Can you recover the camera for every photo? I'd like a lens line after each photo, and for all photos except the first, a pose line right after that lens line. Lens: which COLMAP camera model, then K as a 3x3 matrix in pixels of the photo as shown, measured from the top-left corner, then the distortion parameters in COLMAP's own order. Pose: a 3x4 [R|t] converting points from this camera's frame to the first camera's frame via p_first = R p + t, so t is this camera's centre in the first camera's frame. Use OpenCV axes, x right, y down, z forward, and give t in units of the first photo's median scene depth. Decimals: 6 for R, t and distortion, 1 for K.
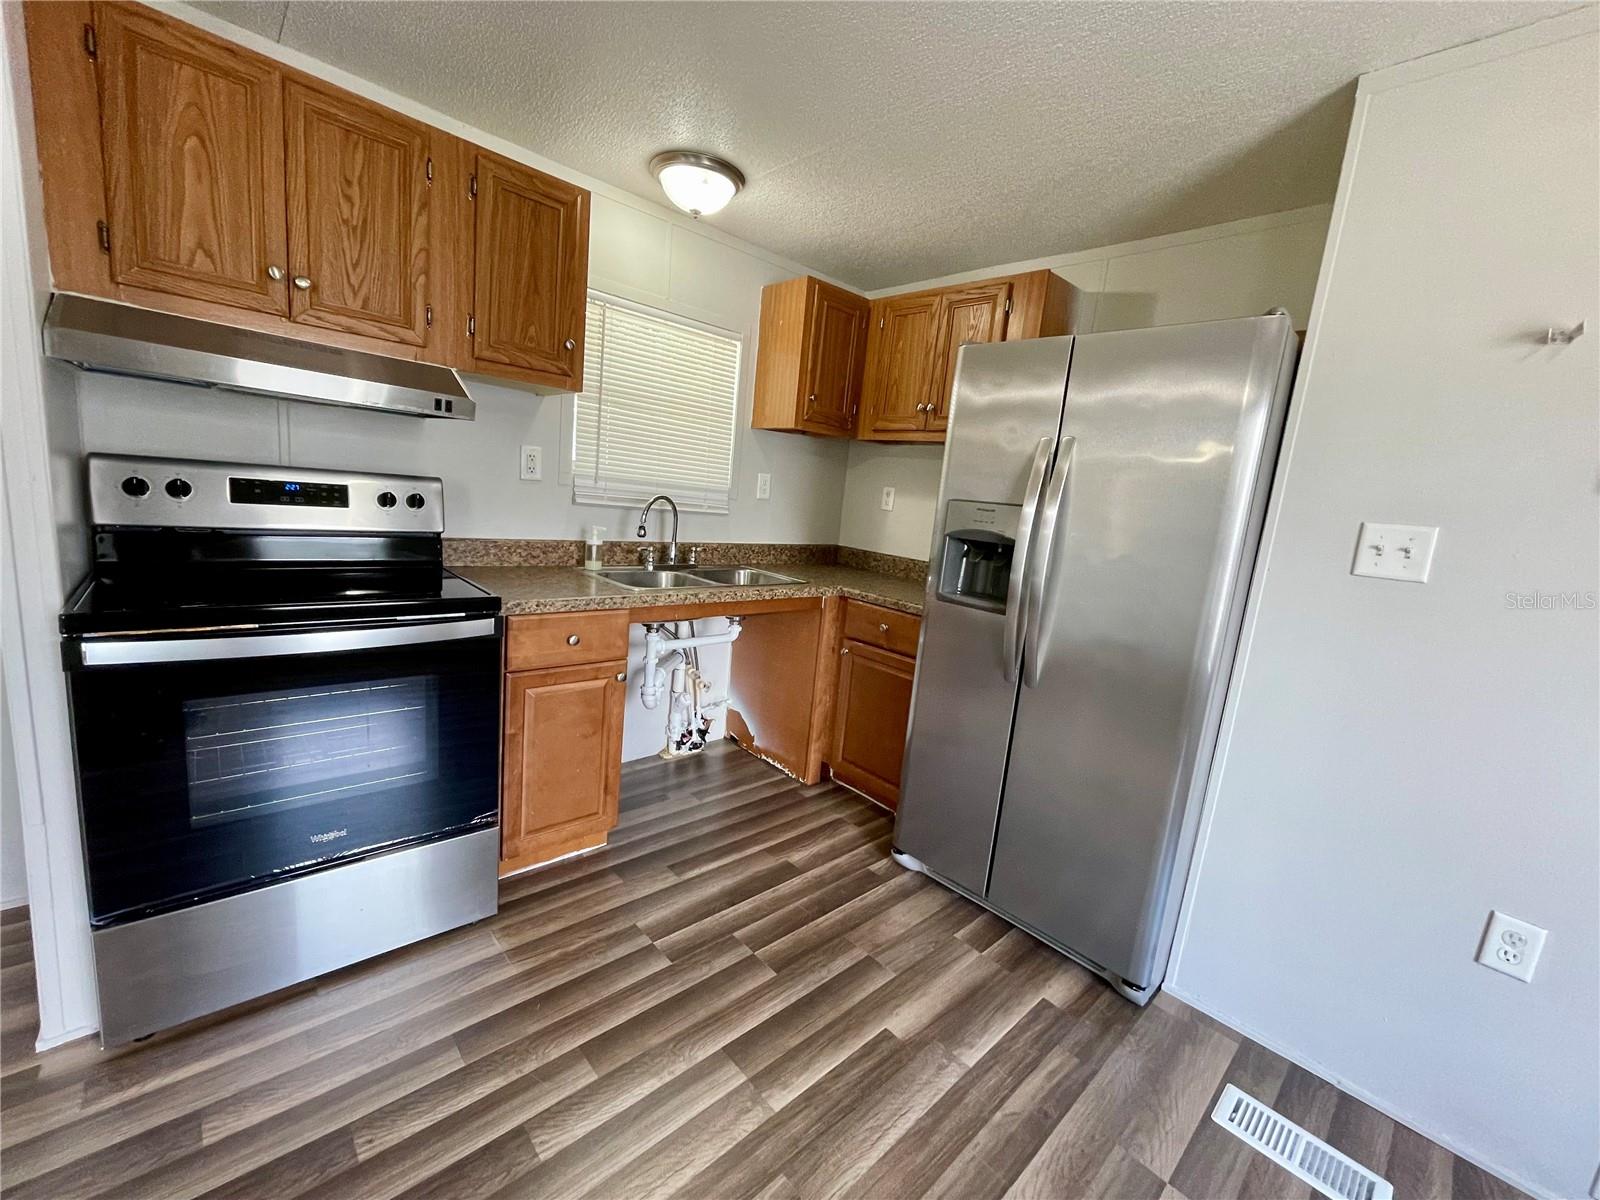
lens RADIAL K [[650.3, 0, 794.6], [0, 650.3, 594.7], [0, 0, 1]] dist [0.000630, -0.000093]
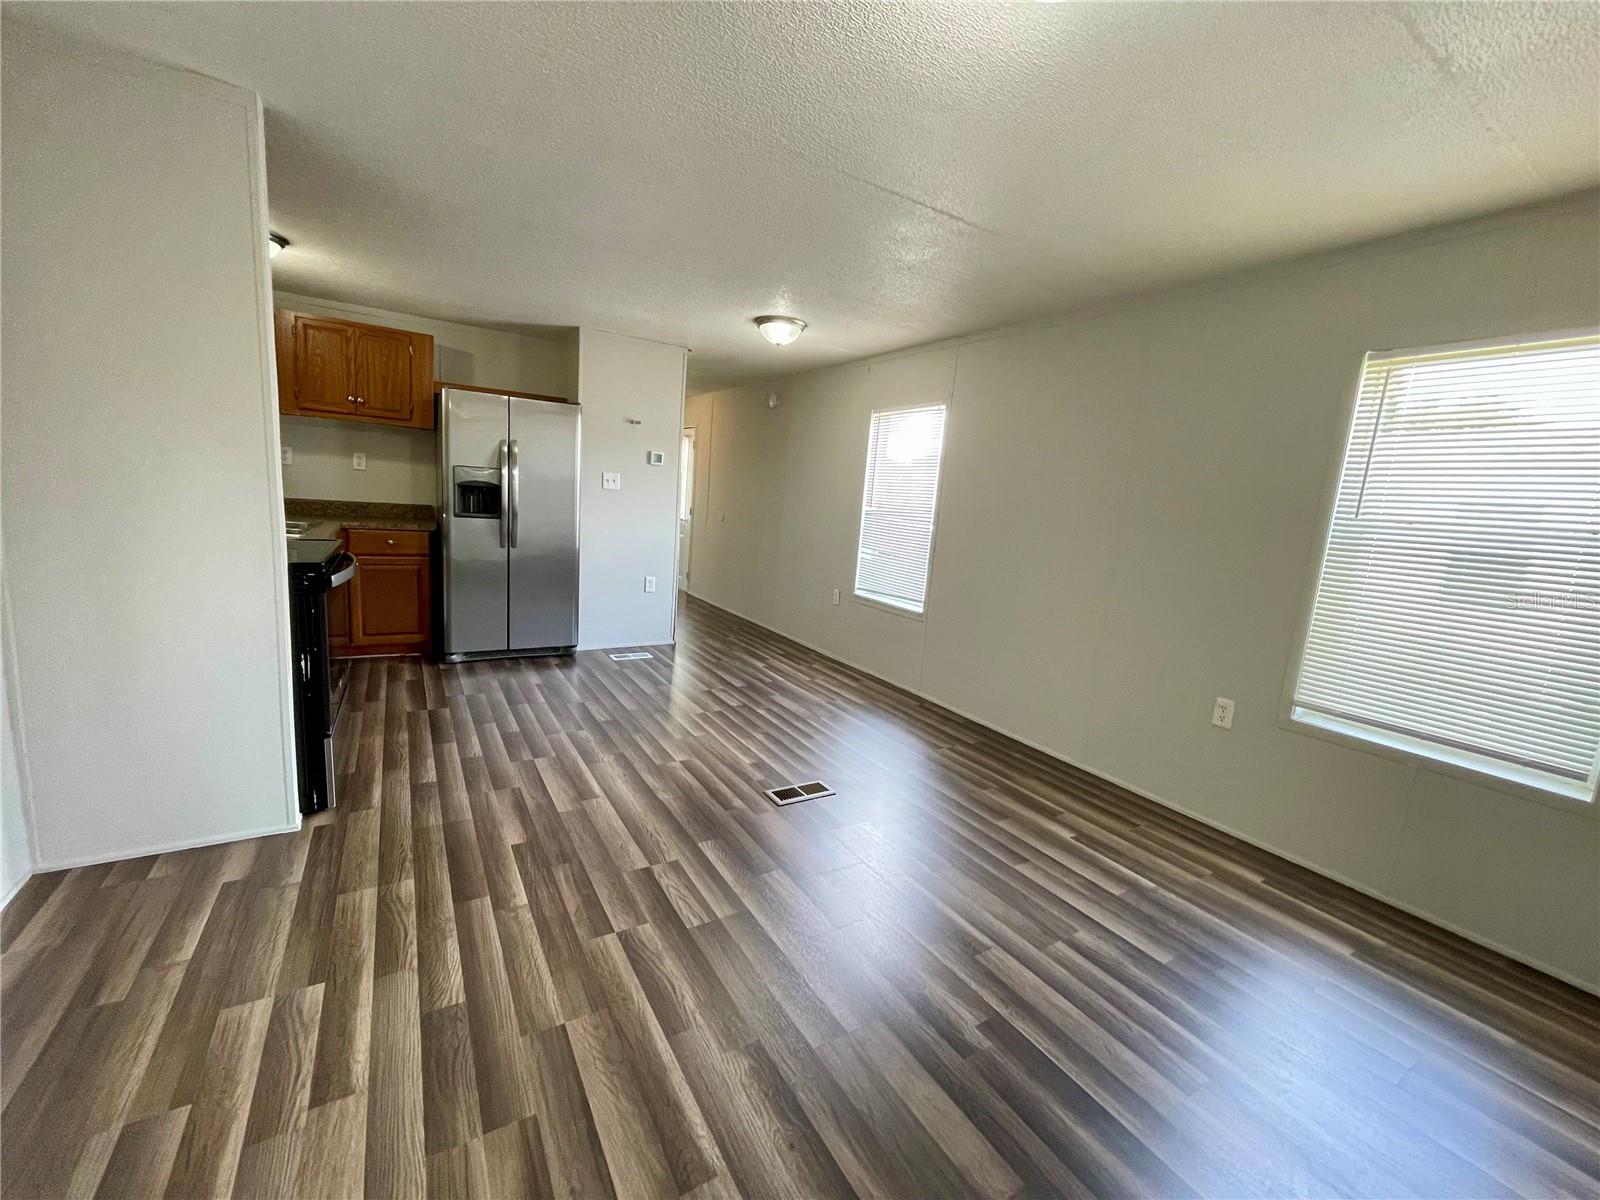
lens RADIAL K [[650.3, 0, 790.9], [0, 650.3, 598.0], [0, 0, 1]] dist [0.000630, -0.000093]
pose [[0.211478, -0.231759, 0.949508, -1.643766], [0.105552, 0.971214, 0.213549, -0.074745], [-0.971667, 0.055062, 0.229853, -0.469150]]
